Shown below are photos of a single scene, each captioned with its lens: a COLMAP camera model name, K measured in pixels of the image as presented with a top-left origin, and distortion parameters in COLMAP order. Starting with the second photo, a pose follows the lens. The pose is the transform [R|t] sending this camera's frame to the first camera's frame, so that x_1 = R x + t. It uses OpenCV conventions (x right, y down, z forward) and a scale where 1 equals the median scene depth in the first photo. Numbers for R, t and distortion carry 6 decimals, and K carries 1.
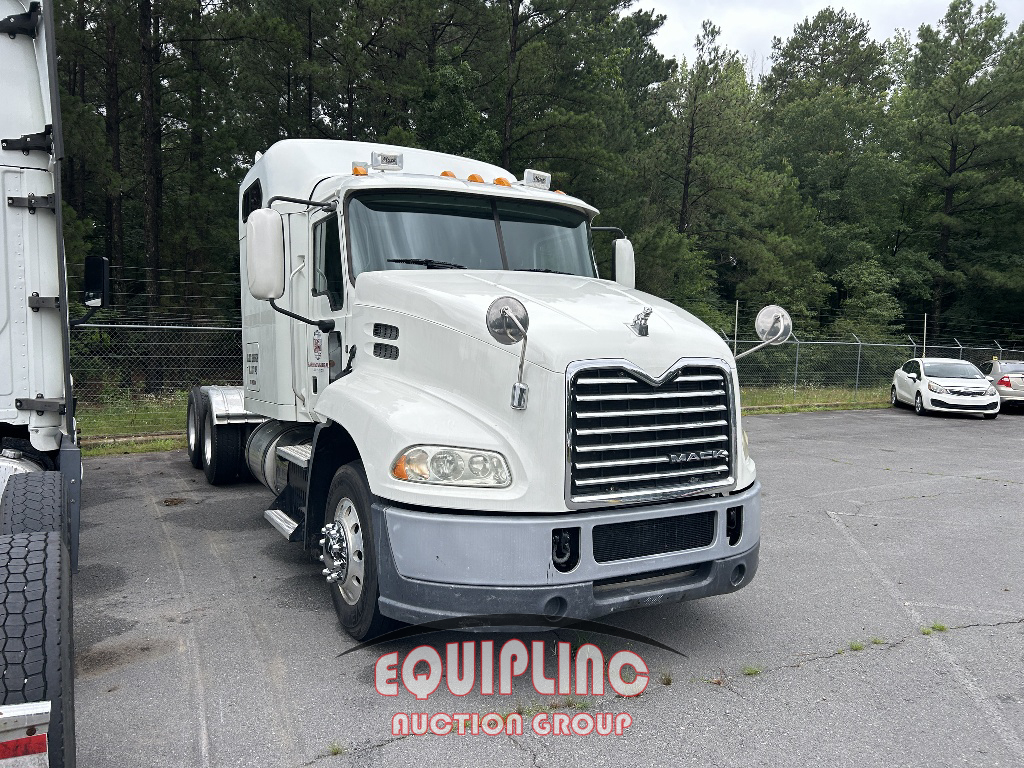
lens RADIAL K [[775.7, 0, 514.1], [0, 775.7, 383.5], [0, 0, 1]] dist [0.047145, -0.047358]
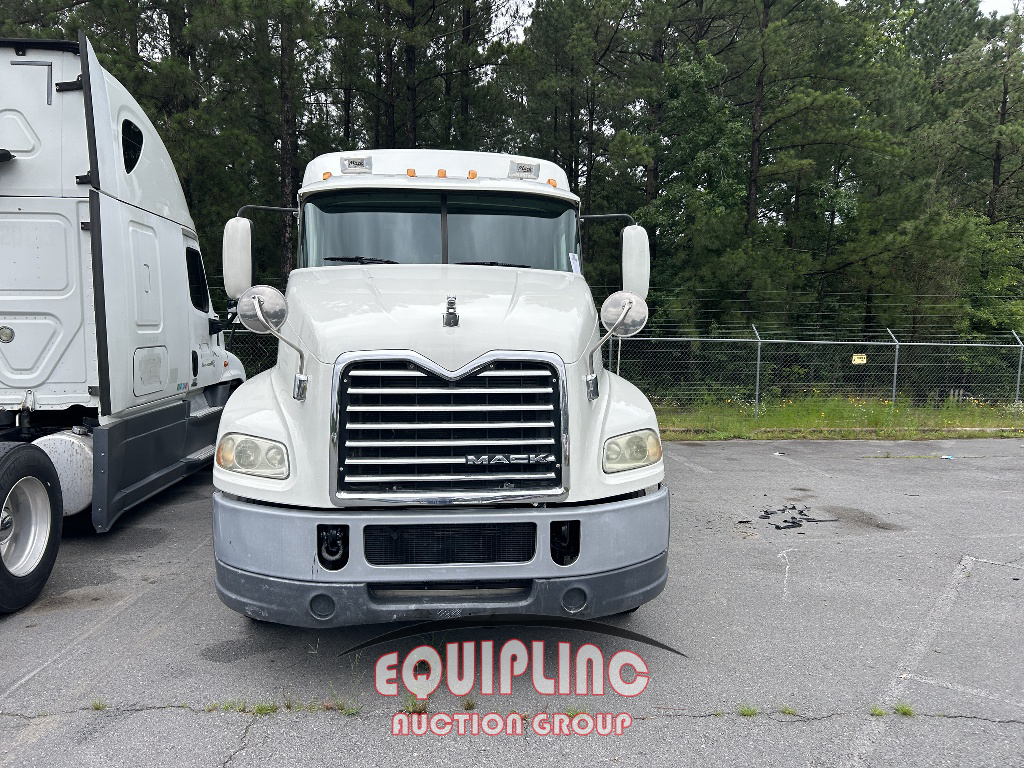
lens RADIAL K [[775.7, 0, 516.6], [0, 775.7, 380.7], [0, 0, 1]] dist [0.047145, -0.047358]
pose [[0.916554, 0.016296, -0.399580, 0.587761], [-0.022128, 0.999705, -0.009985, 0.010690], [0.399299, 0.017993, 0.916644, 0.178708]]
